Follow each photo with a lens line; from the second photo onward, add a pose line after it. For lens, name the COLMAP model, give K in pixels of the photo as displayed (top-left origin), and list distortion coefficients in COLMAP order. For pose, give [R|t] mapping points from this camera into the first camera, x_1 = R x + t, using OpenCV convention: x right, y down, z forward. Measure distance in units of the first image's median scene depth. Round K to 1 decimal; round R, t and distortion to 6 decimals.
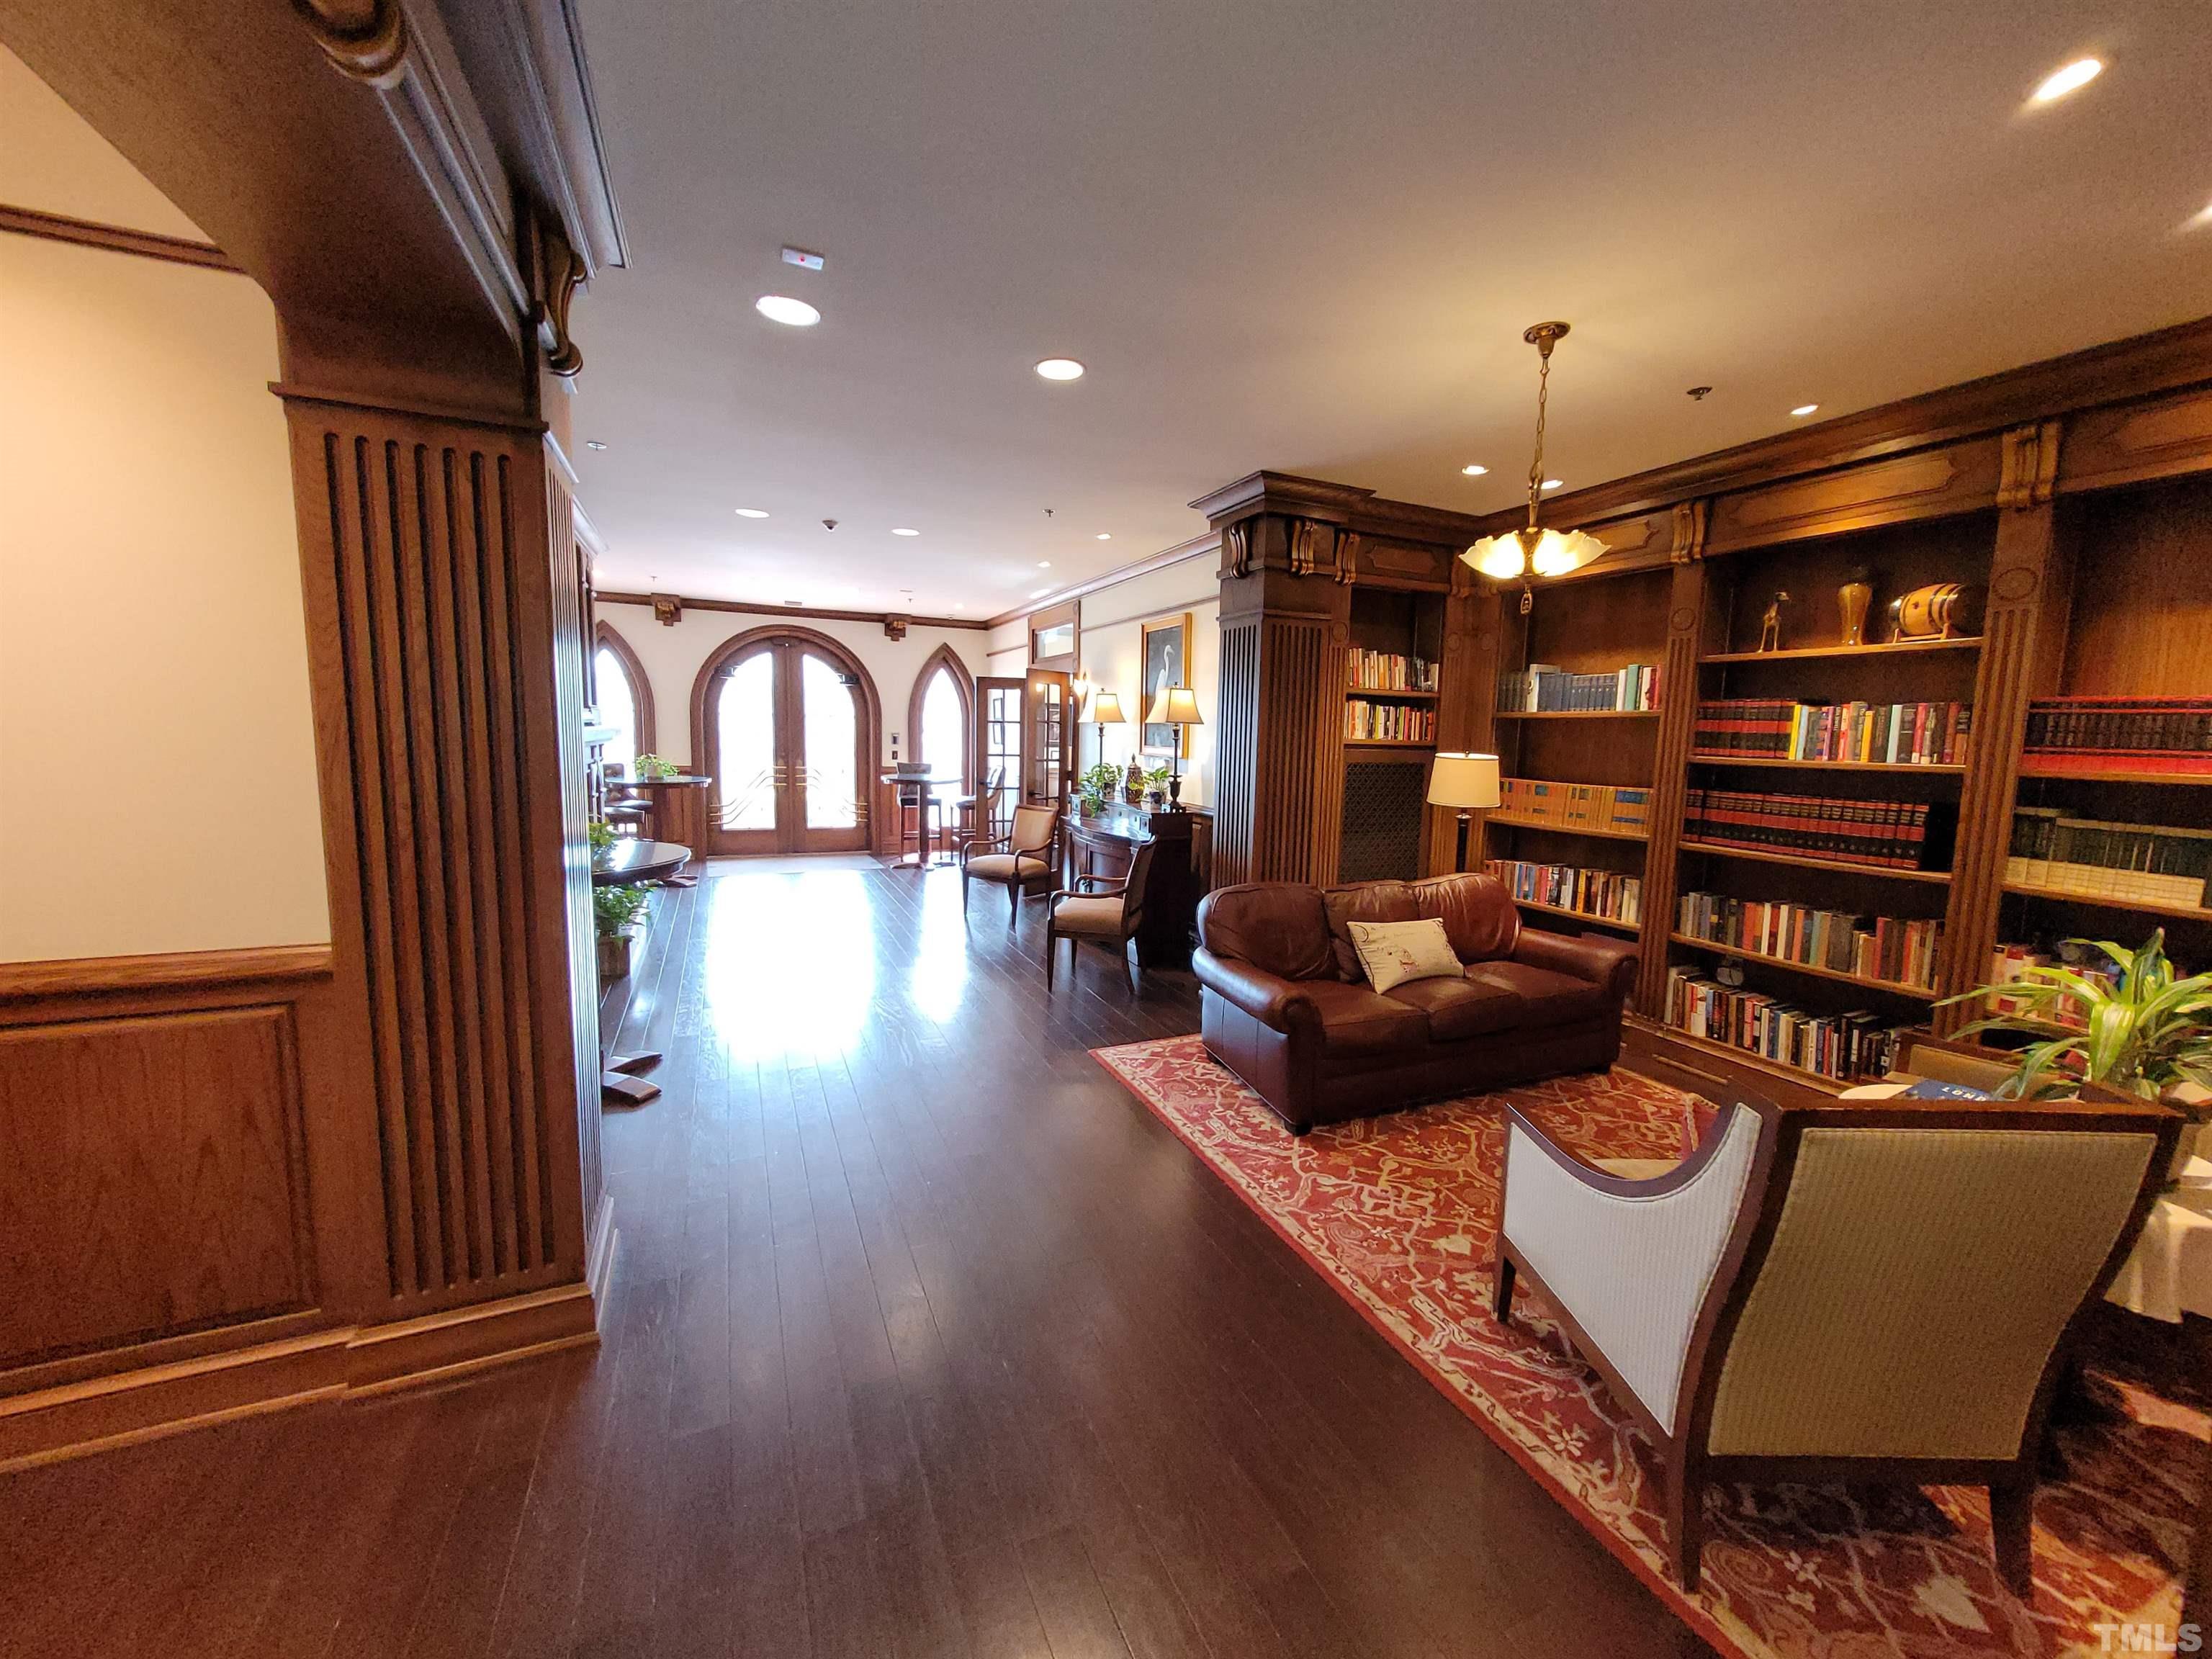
lens RADIAL K [[857.7, 0, 1115.1], [0, 857.7, 828.0], [0, 0, 1]] dist [0.008813, -0.001528]
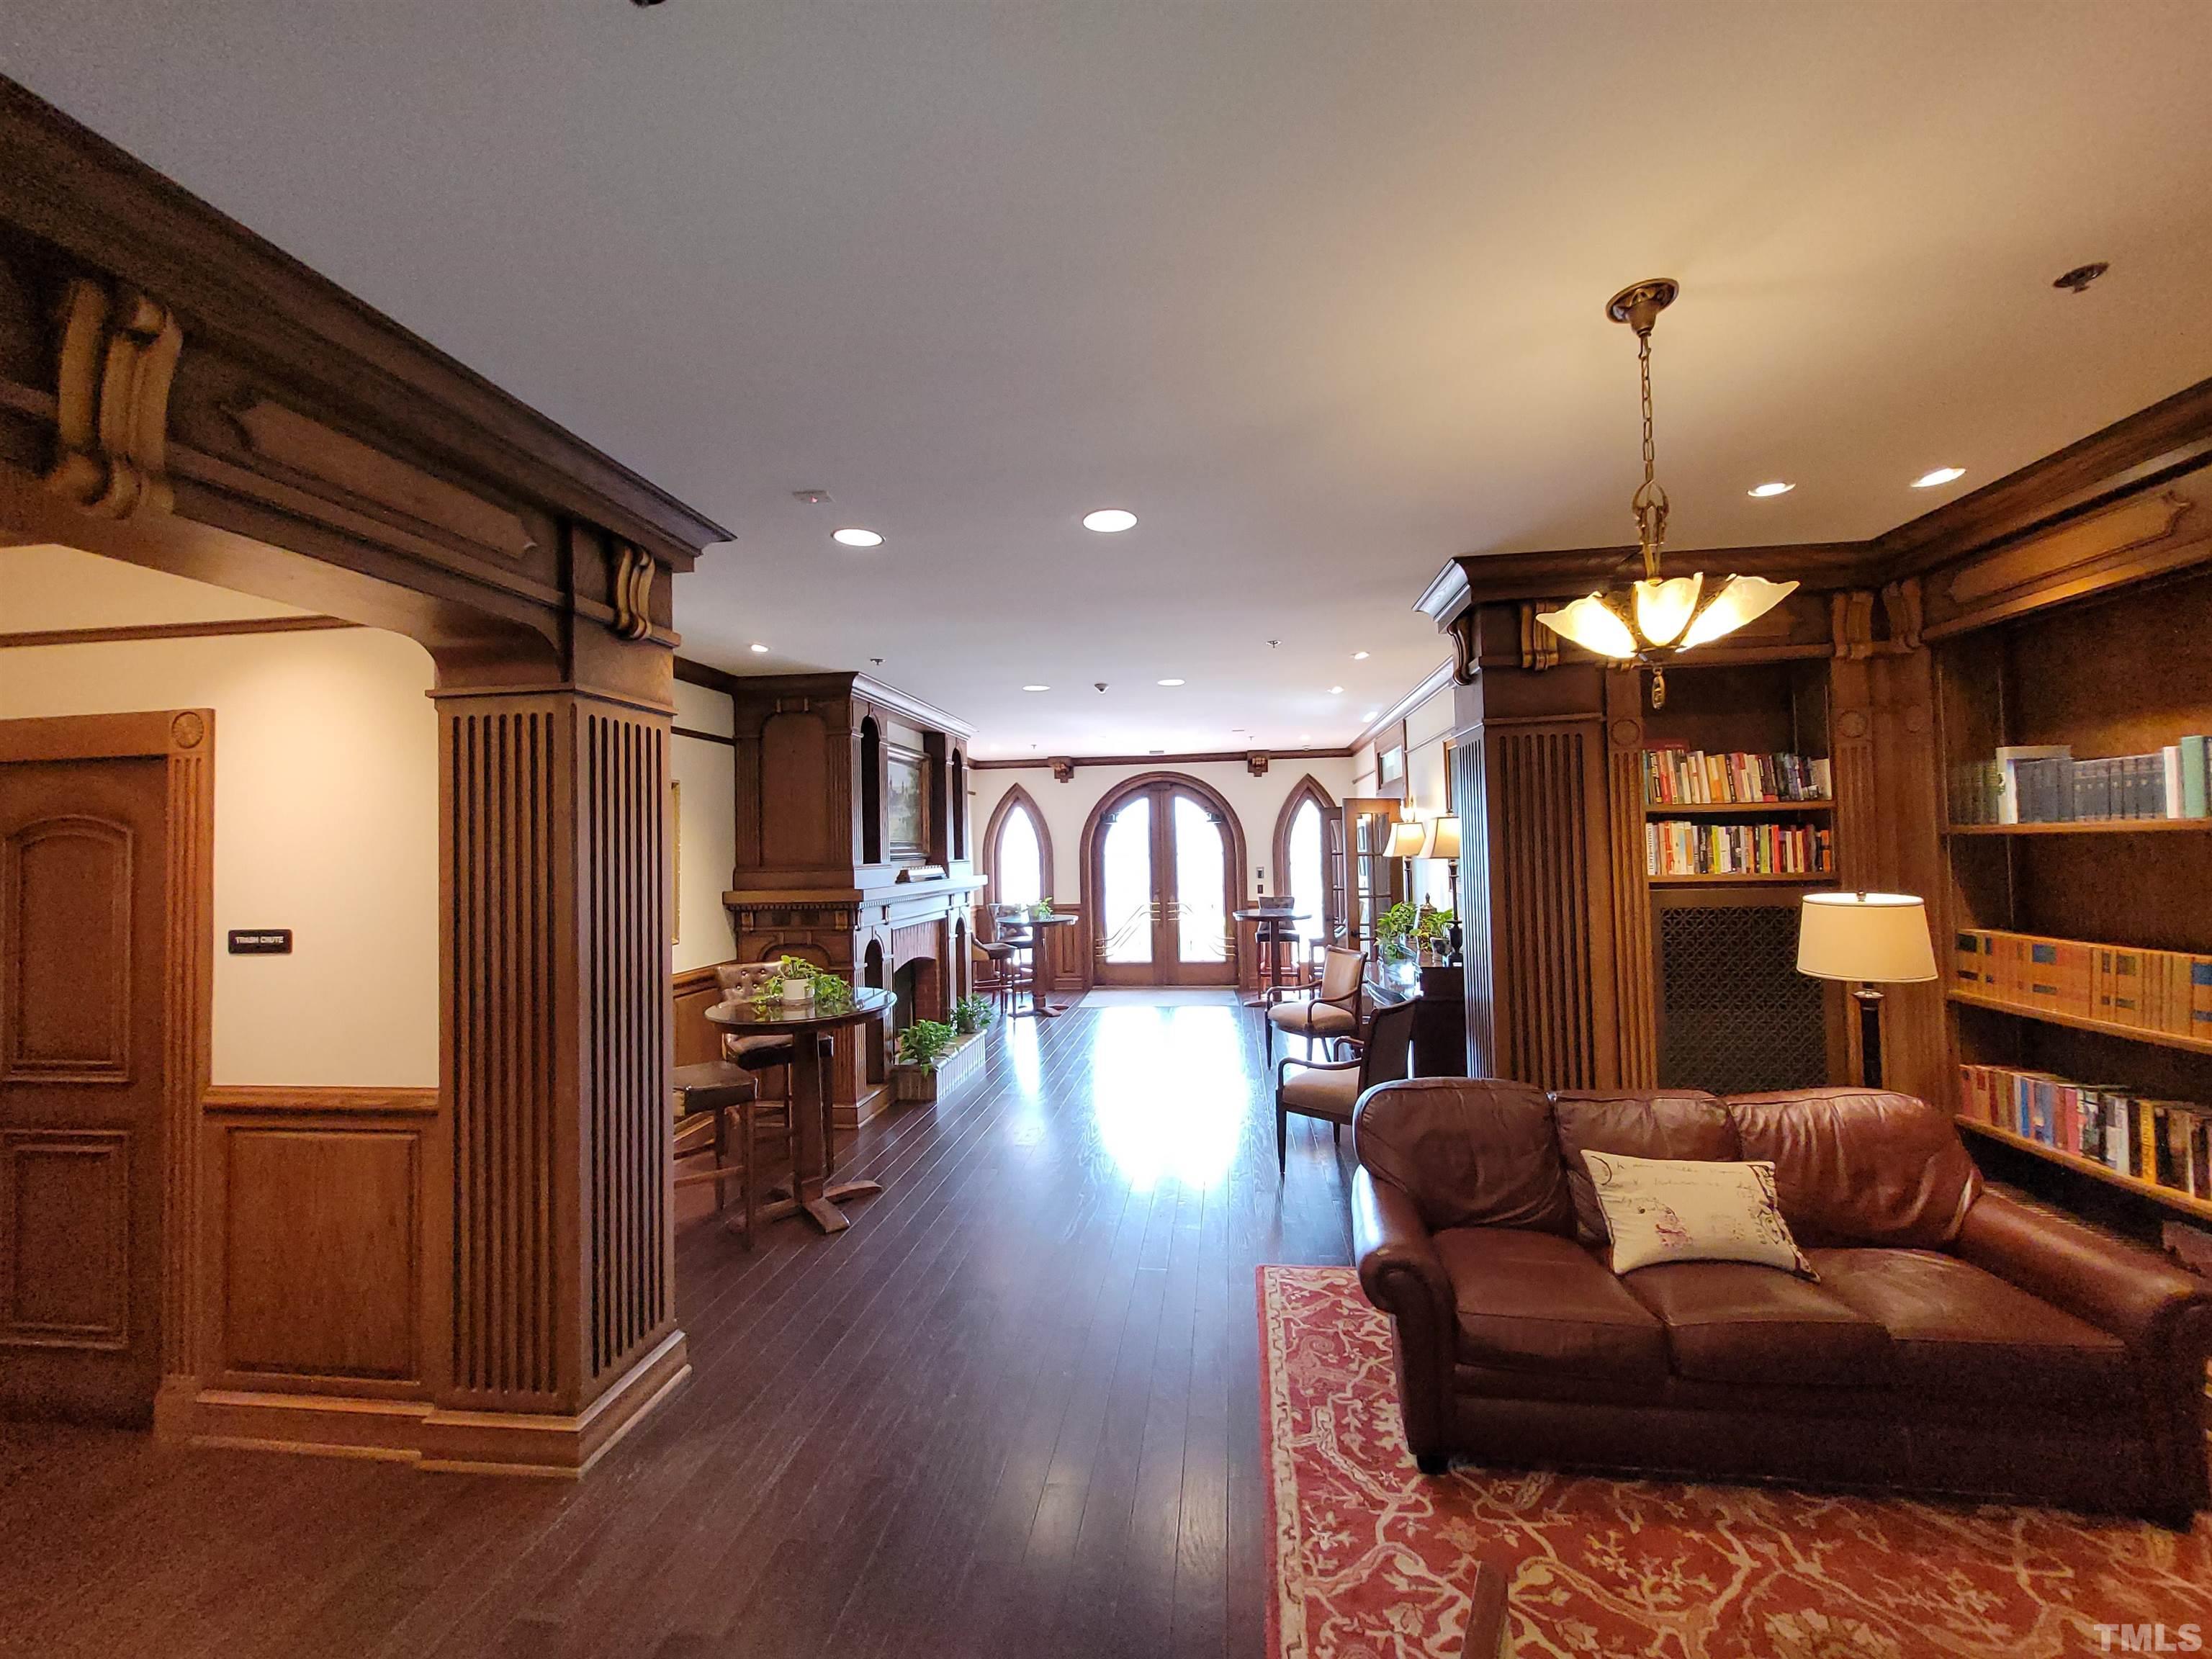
lens RADIAL K [[857.7, 0, 1115.1], [0, 857.7, 828.0], [0, 0, 1]] dist [0.008813, -0.001528]
pose [[0.849962, -0.058056, -0.523636, 0.281921], [-0.015989, 0.990609, -0.135784, -0.040563], [0.526602, 0.123784, 0.841052, 0.157588]]
